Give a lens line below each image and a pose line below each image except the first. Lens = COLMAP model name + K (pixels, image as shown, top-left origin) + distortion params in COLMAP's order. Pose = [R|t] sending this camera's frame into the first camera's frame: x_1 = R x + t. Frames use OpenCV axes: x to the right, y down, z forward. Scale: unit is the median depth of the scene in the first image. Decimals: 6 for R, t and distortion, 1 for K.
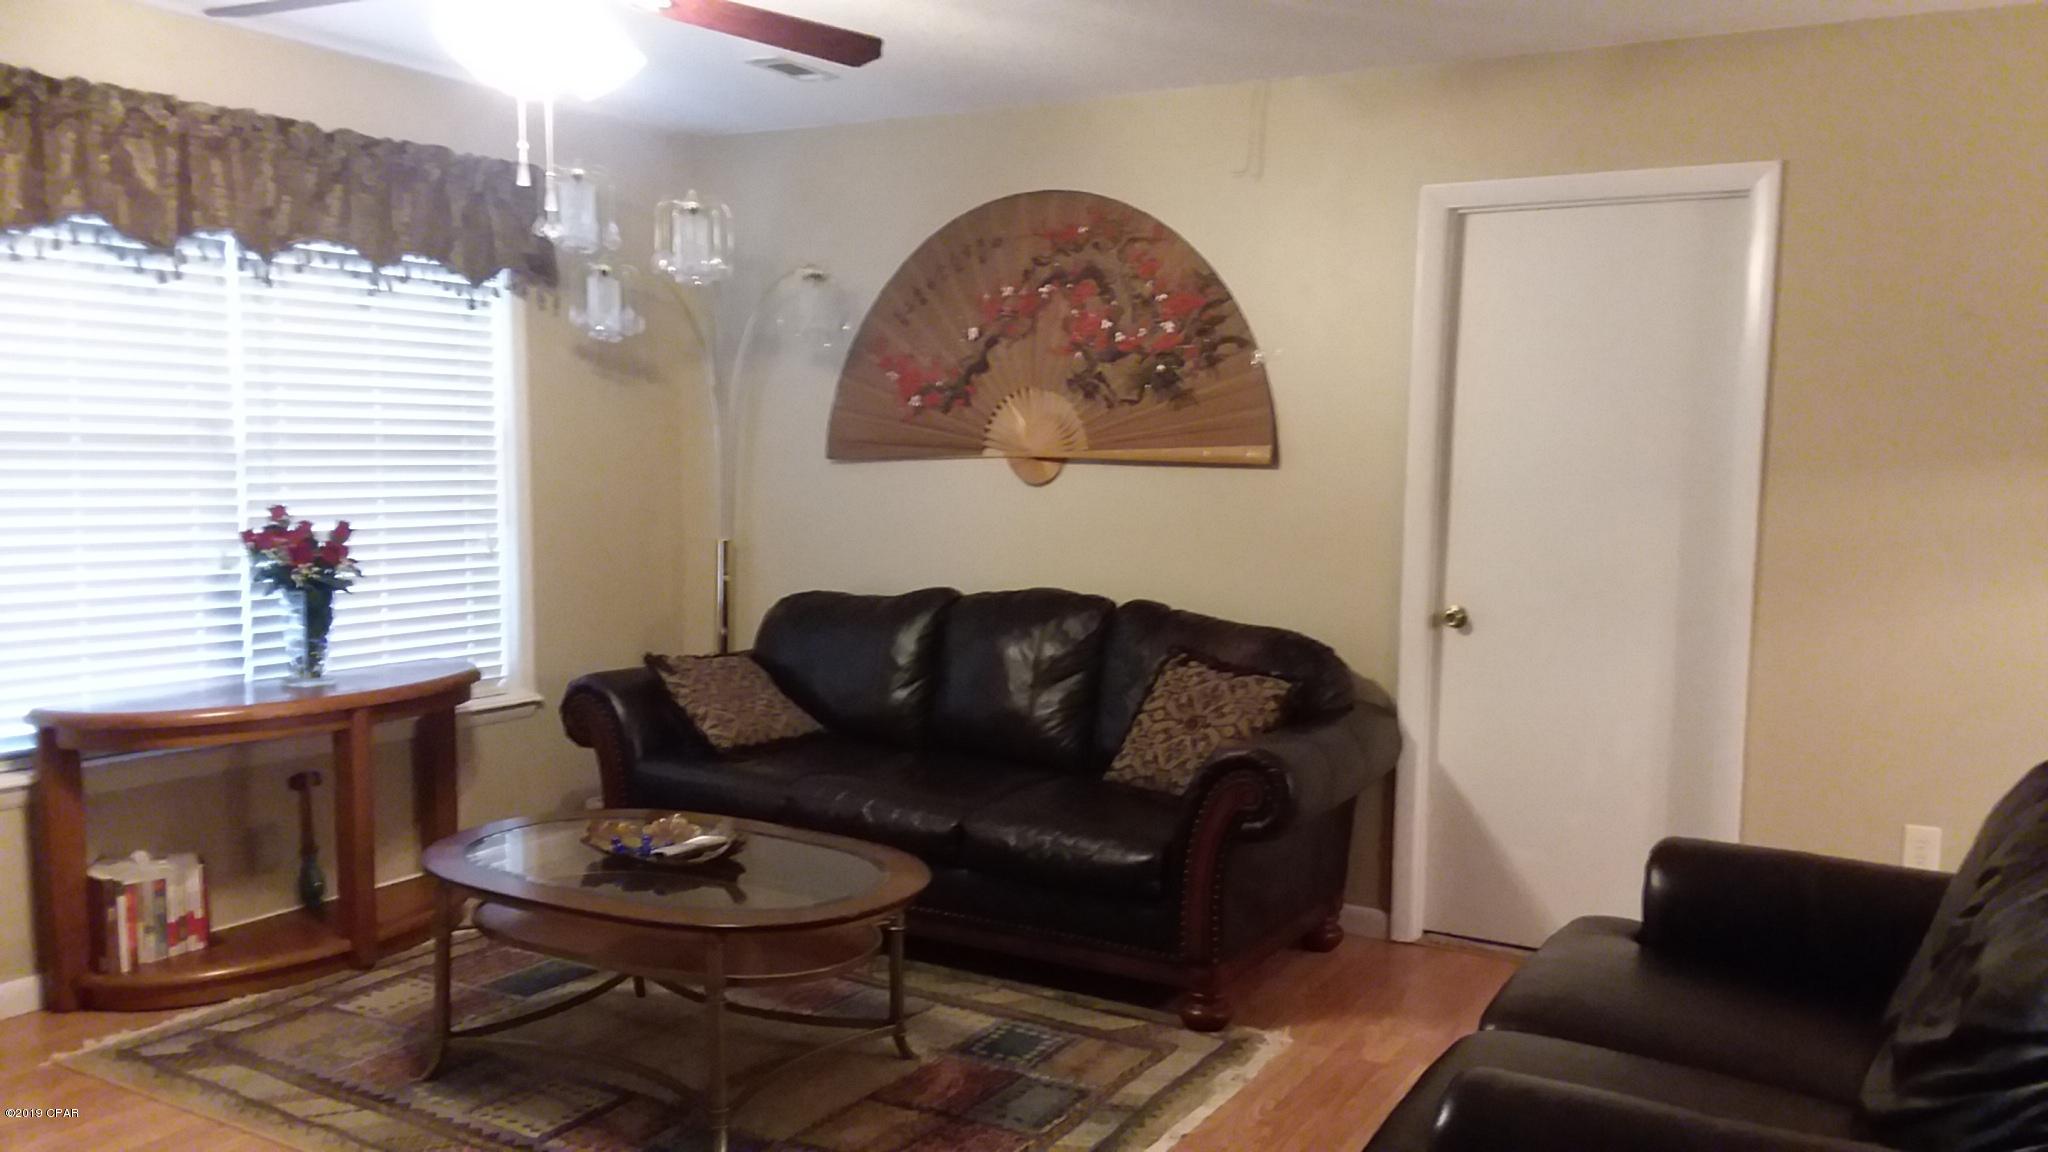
lens RADIAL K [[1677.7, 0, 1065.0], [0, 1677.7, 583.5], [0, 0, 1]] dist [0.156218, -0.231080]
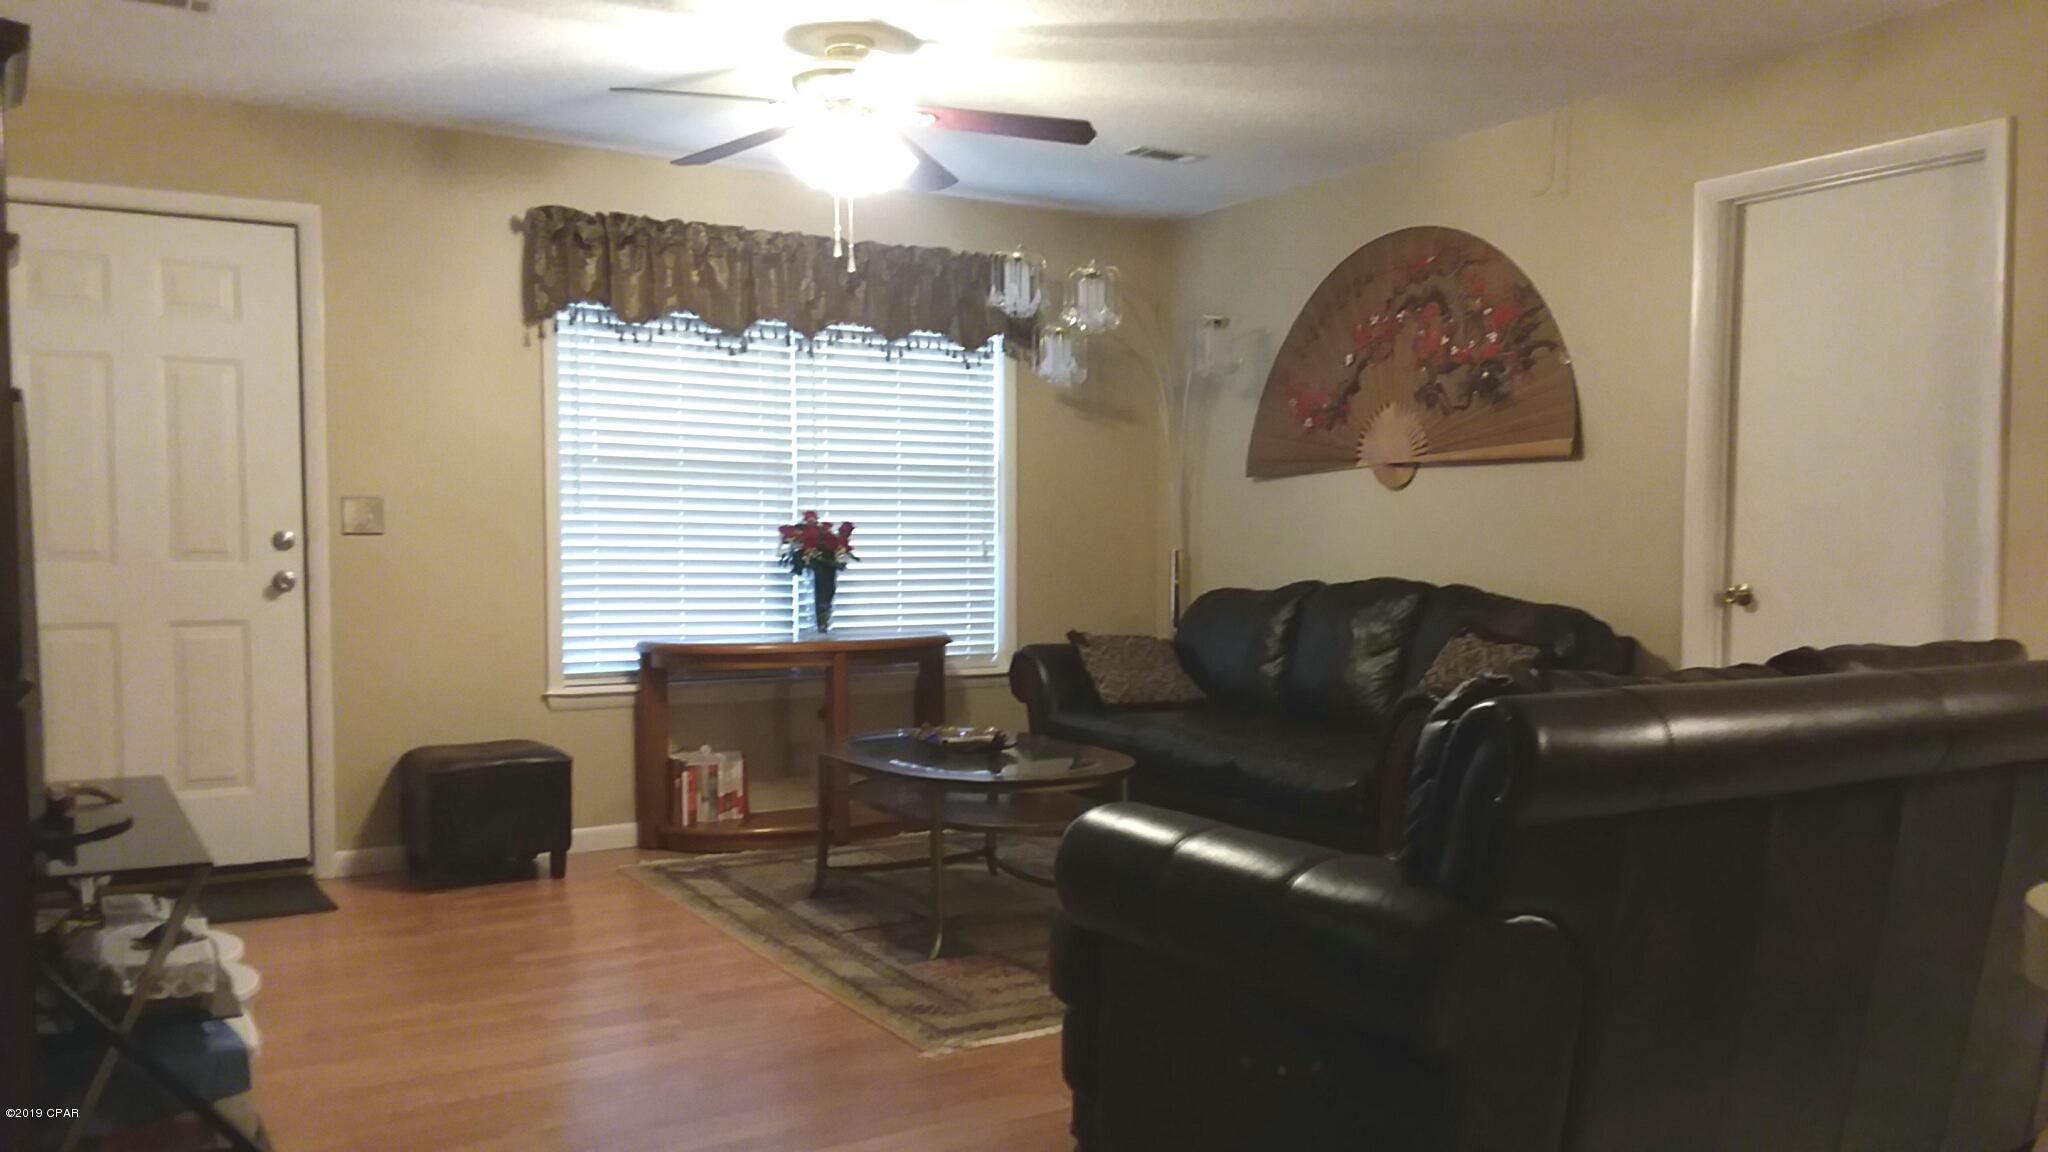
lens RADIAL K [[1677.7, 0, 1065.0], [0, 1677.7, 583.5], [0, 0, 1]] dist [0.156218, -0.231080]
pose [[0.877101, -0.003801, -0.480291, 0.357166], [-0.026437, 0.998071, -0.056178, 0.079251], [0.479578, 0.061971, 0.875308, -0.093540]]
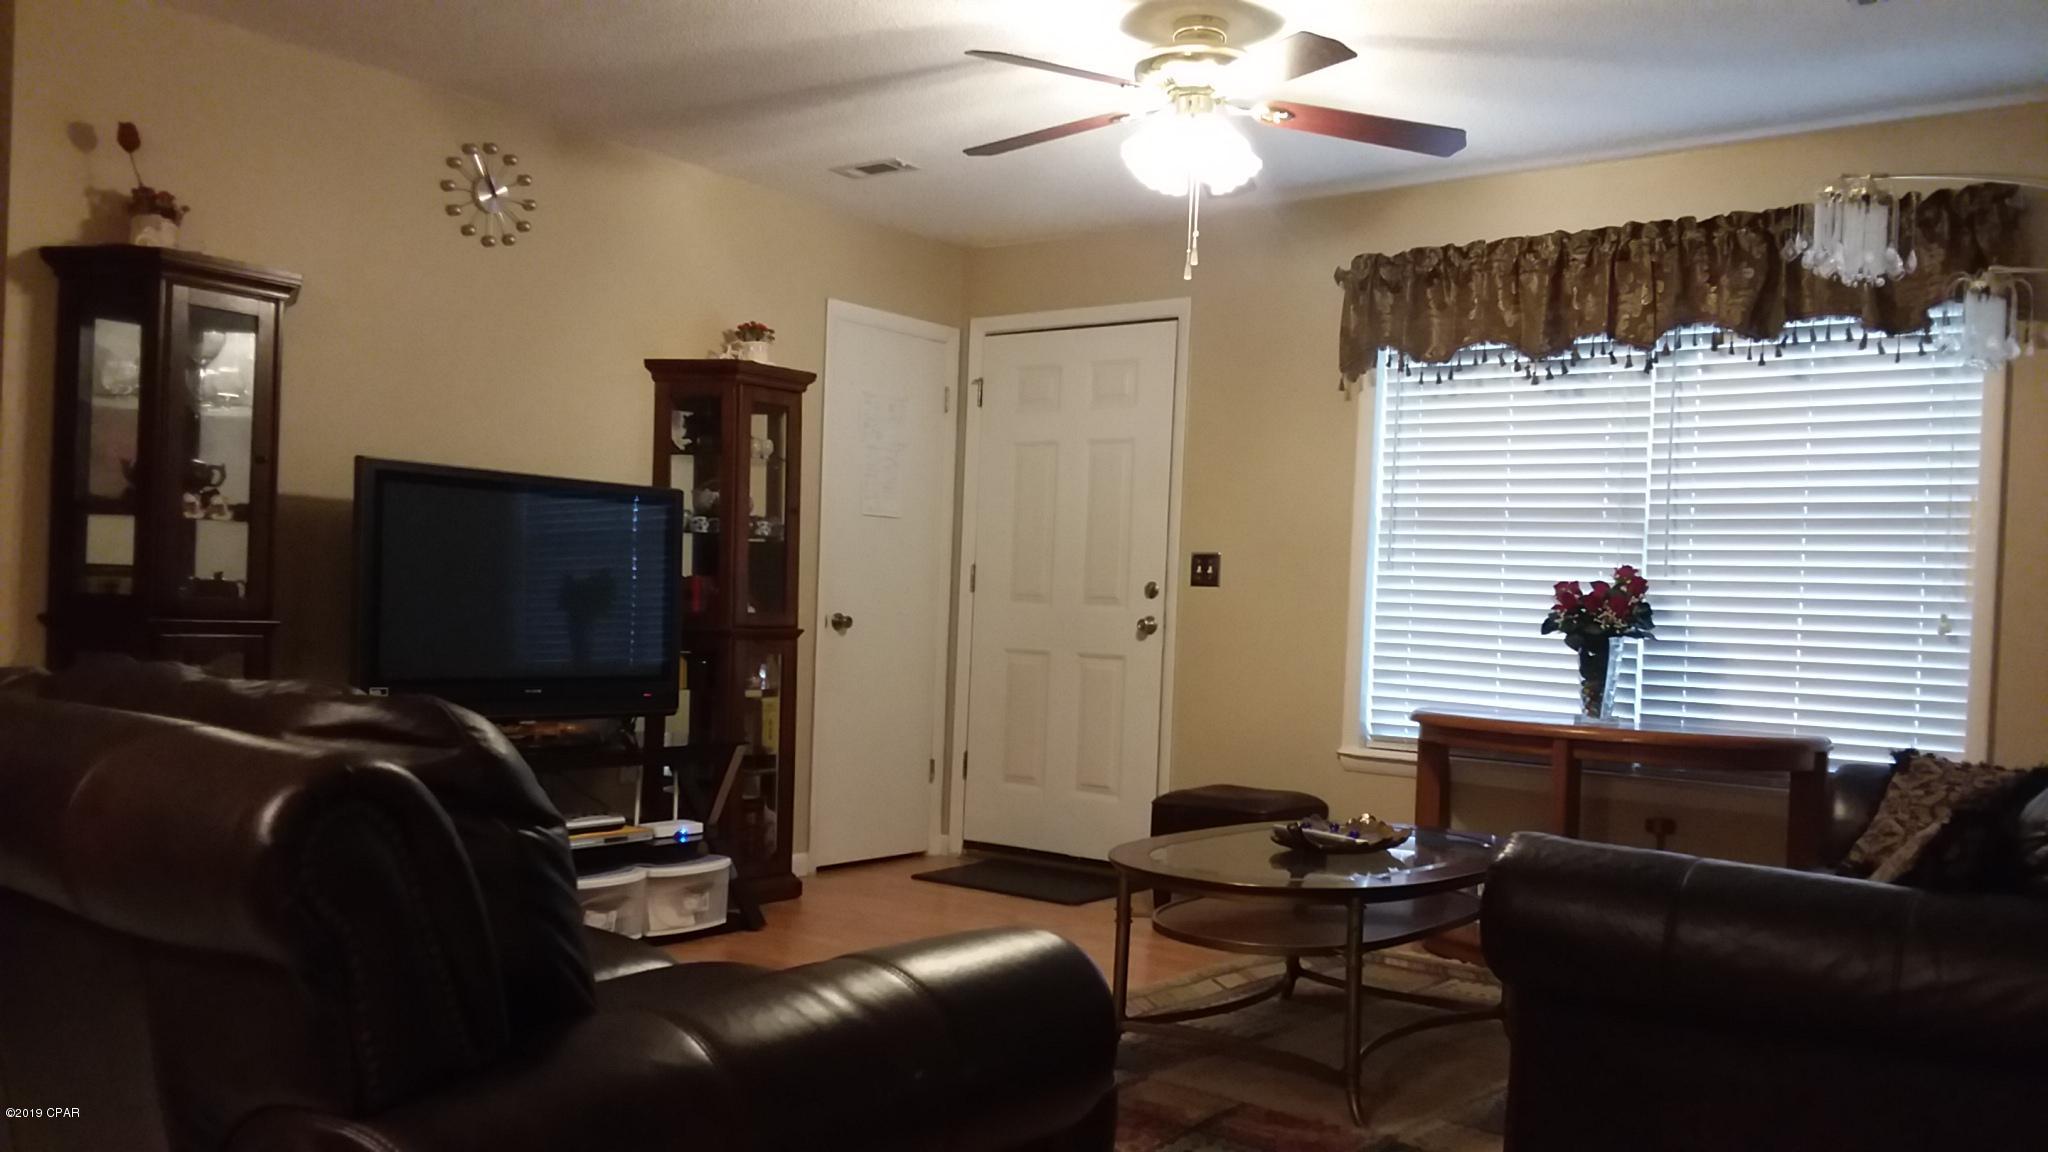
lens RADIAL K [[1887.0, 0, 1024.0], [0, 1887.0, 576.0], [0, 0, 1]] dist [0.191223, -0.000795]
pose [[-0.175837, -0.017778, -0.984259, 0.790665], [-0.109351, 0.994002, 0.001582, 0.001194], [0.978327, 0.107908, -0.176726, 0.780250]]
